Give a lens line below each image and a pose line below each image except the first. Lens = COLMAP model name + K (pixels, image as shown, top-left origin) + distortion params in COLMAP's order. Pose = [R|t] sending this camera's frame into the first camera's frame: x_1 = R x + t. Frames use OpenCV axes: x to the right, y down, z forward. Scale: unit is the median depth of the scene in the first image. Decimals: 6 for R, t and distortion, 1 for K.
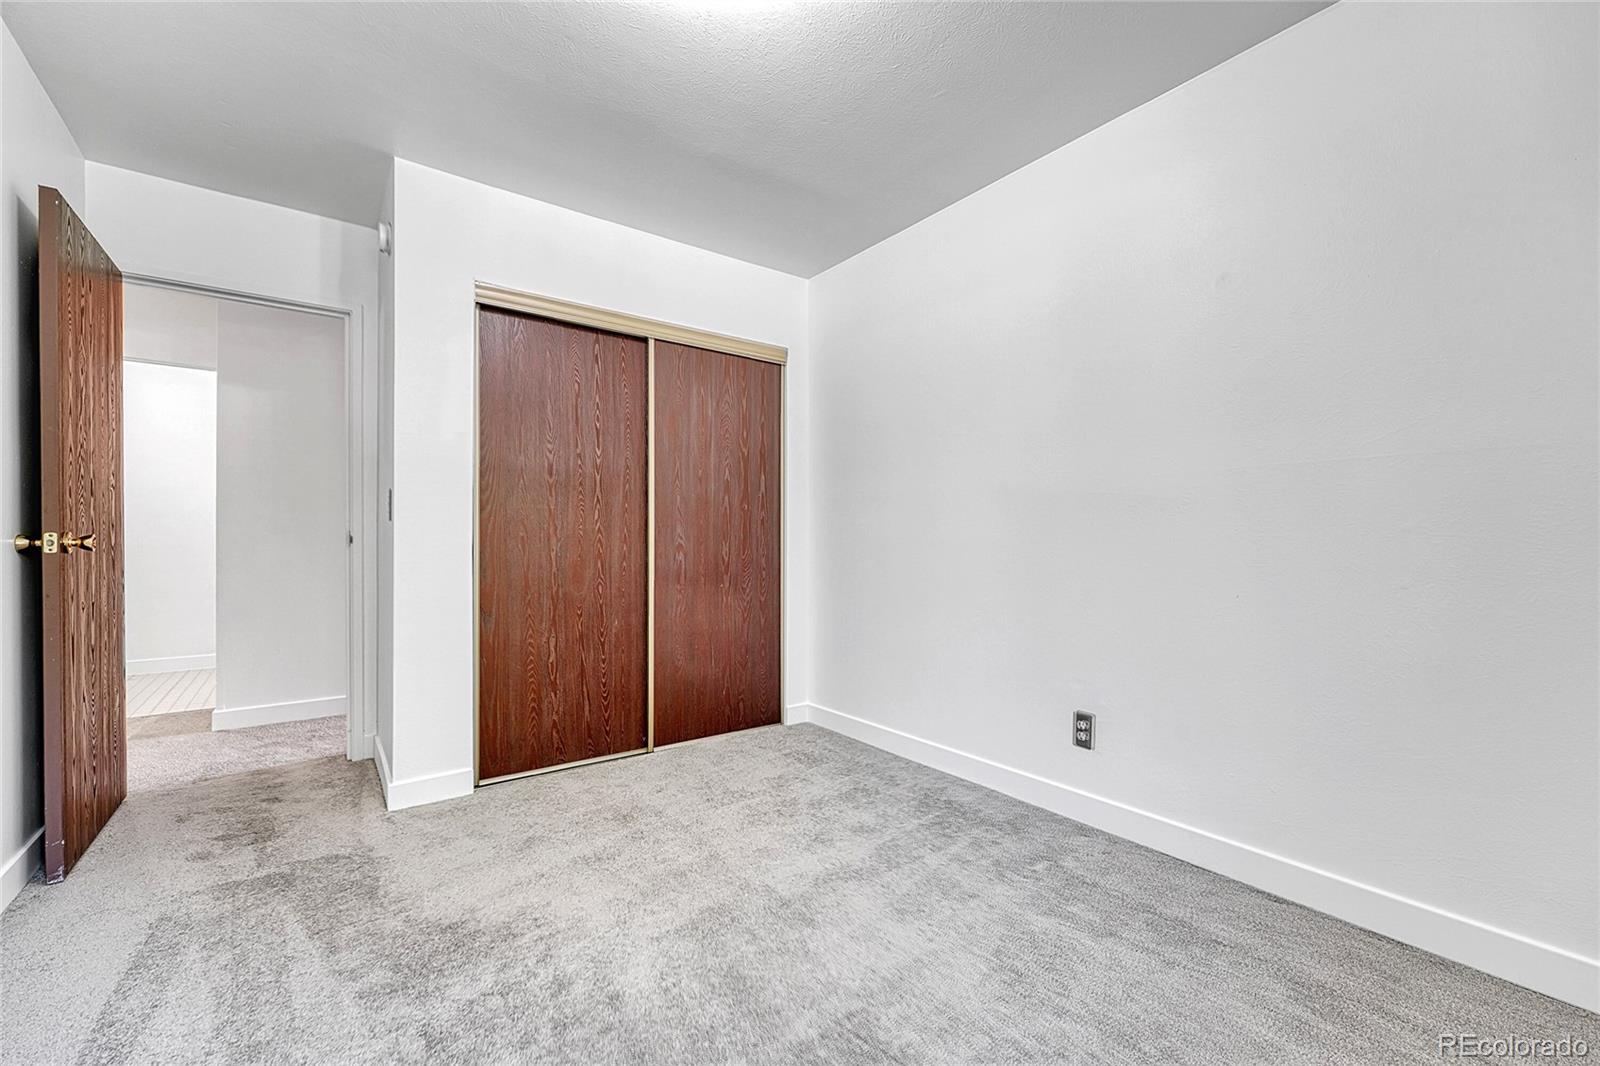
lens RADIAL K [[633.3, 0, 800.4], [0, 633.3, 542.1], [0, 0, 1]] dist [-0.002289, 0.000490]
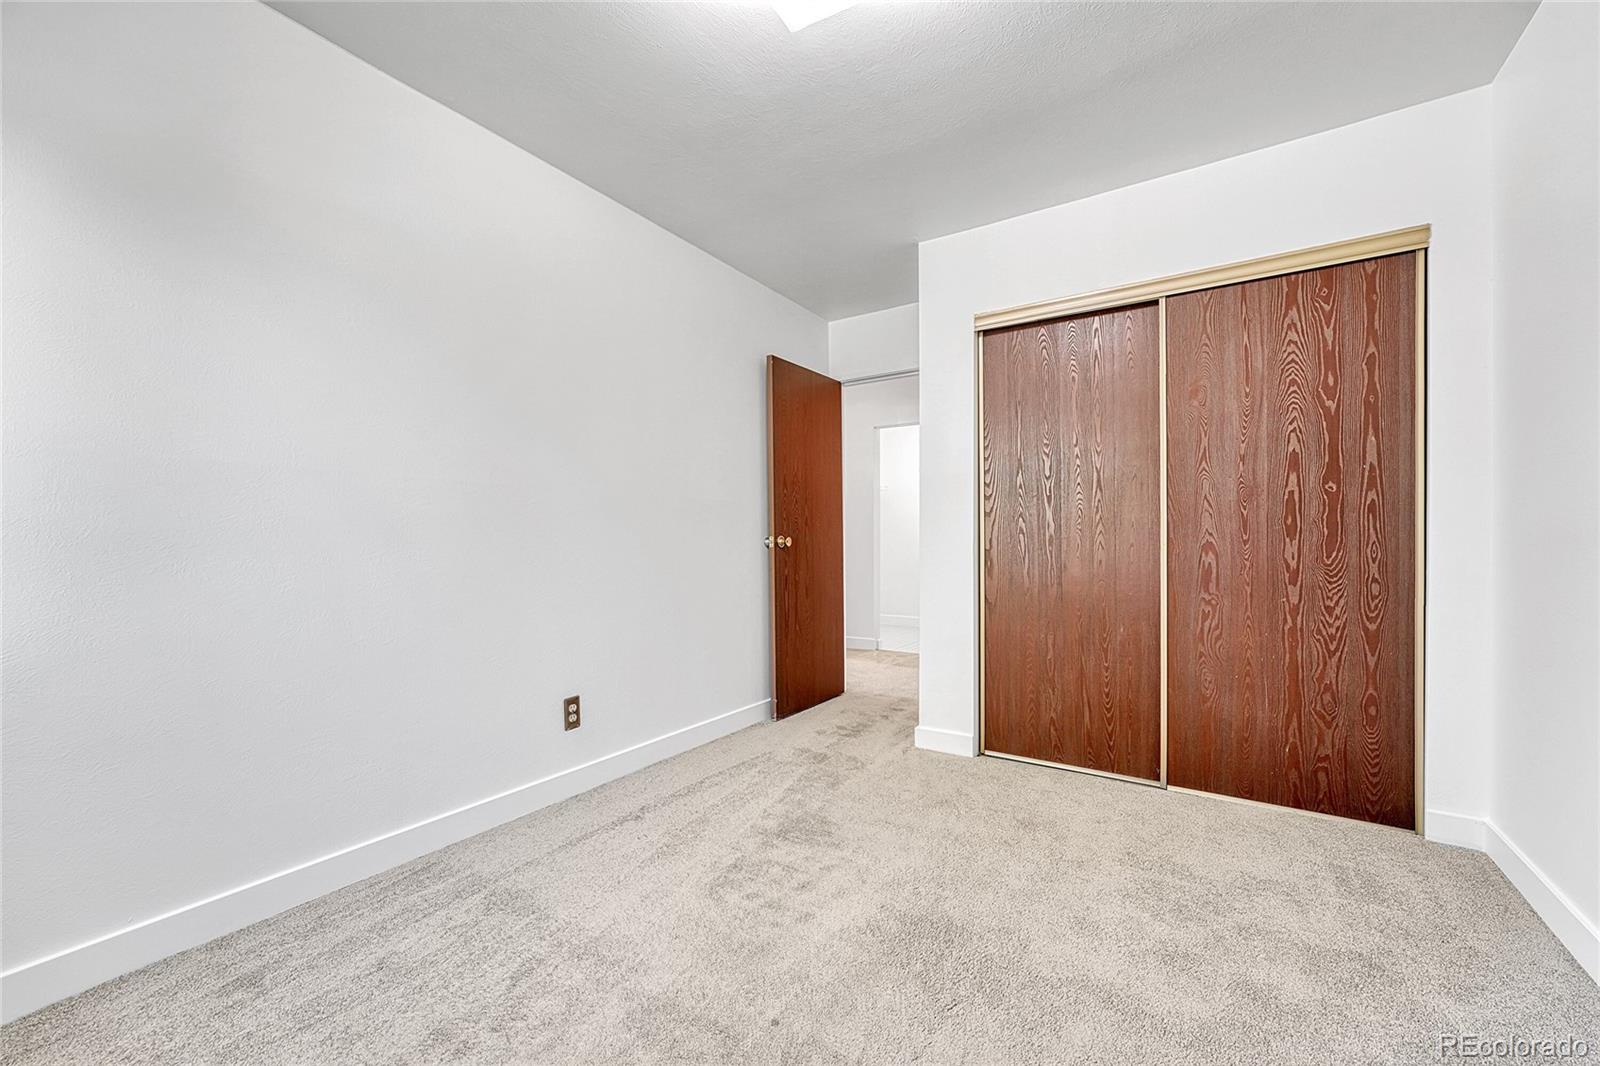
lens RADIAL K [[633.3, 0, 806.5], [0, 633.3, 542.4], [0, 0, 1]] dist [-0.002289, 0.000490]
pose [[0.349038, 0.001619, -0.937107, 0.376265], [0.005451, 0.999978, 0.003758, -0.002611], [0.937093, -0.006420, 0.349021, 0.252466]]
